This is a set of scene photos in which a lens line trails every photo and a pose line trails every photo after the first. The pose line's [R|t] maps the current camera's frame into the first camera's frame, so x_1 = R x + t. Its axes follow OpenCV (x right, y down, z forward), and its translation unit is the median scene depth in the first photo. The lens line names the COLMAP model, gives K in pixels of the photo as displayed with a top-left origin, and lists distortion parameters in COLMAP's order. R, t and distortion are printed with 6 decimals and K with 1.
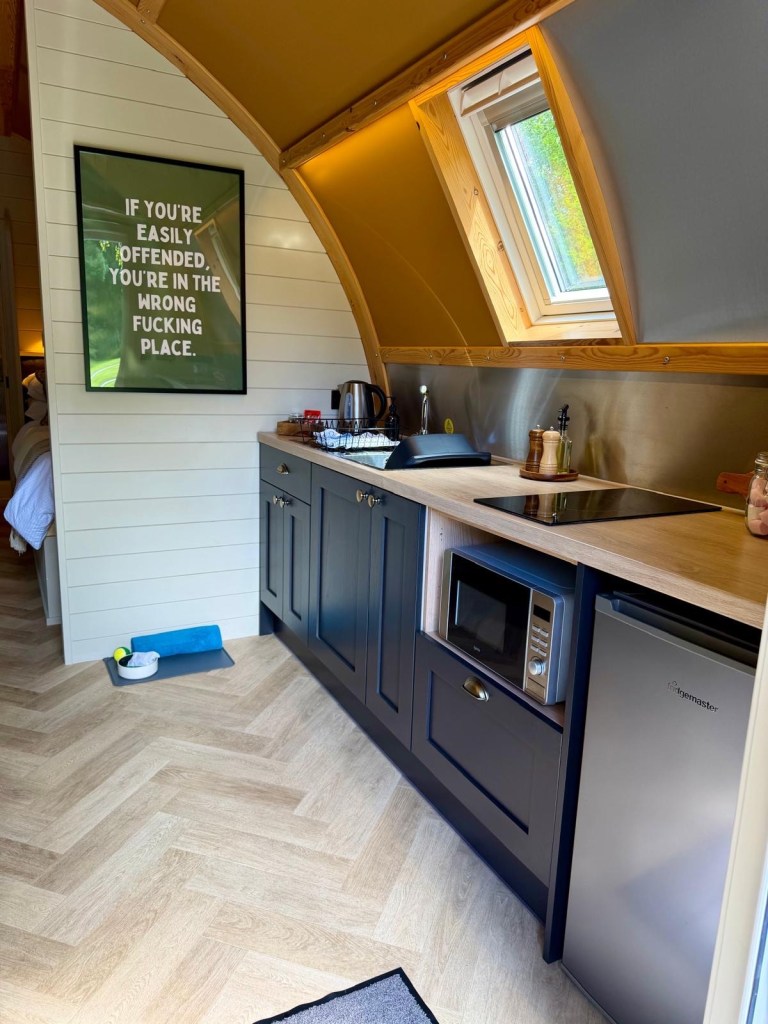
lens RADIAL K [[732.7, 0, 388.4], [0, 732.7, 505.9], [0, 0, 1]] dist [0.092357, -0.065896]
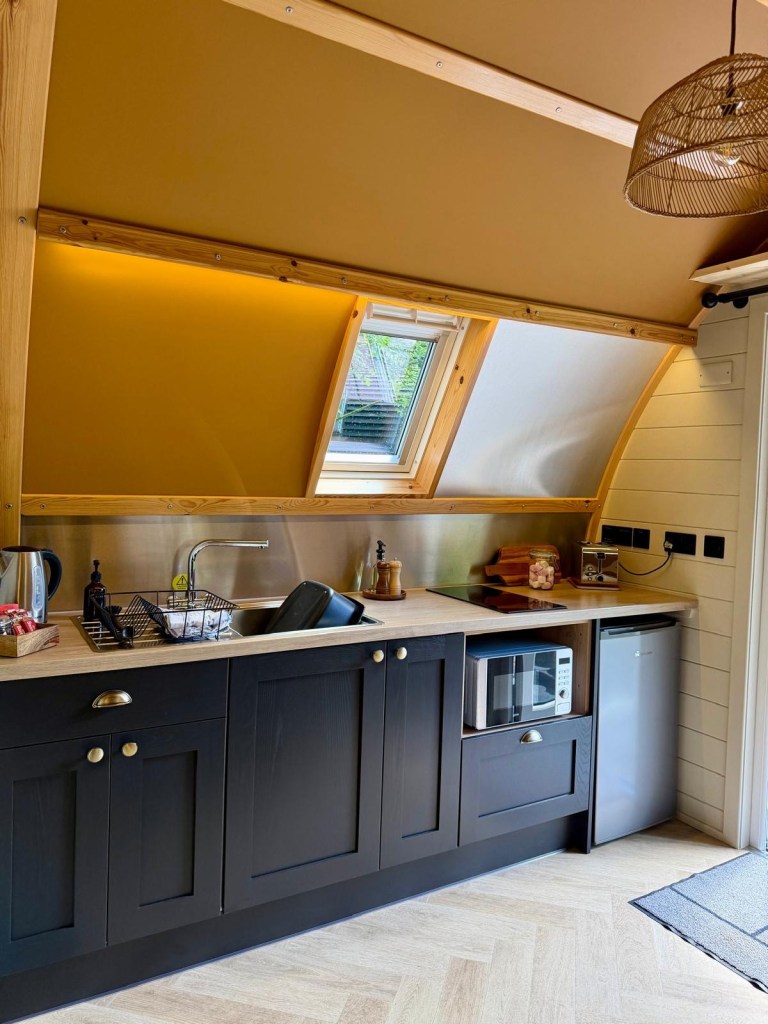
lens RADIAL K [[732.7, 0, 387.9], [0, 732.7, 514.4], [0, 0, 1]] dist [0.092357, -0.065896]
pose [[-0.060198, -0.084860, 0.994573, -1.026934], [0.164128, 0.981977, 0.093720, -0.295859], [-0.984601, 0.168879, -0.045185, 1.006468]]
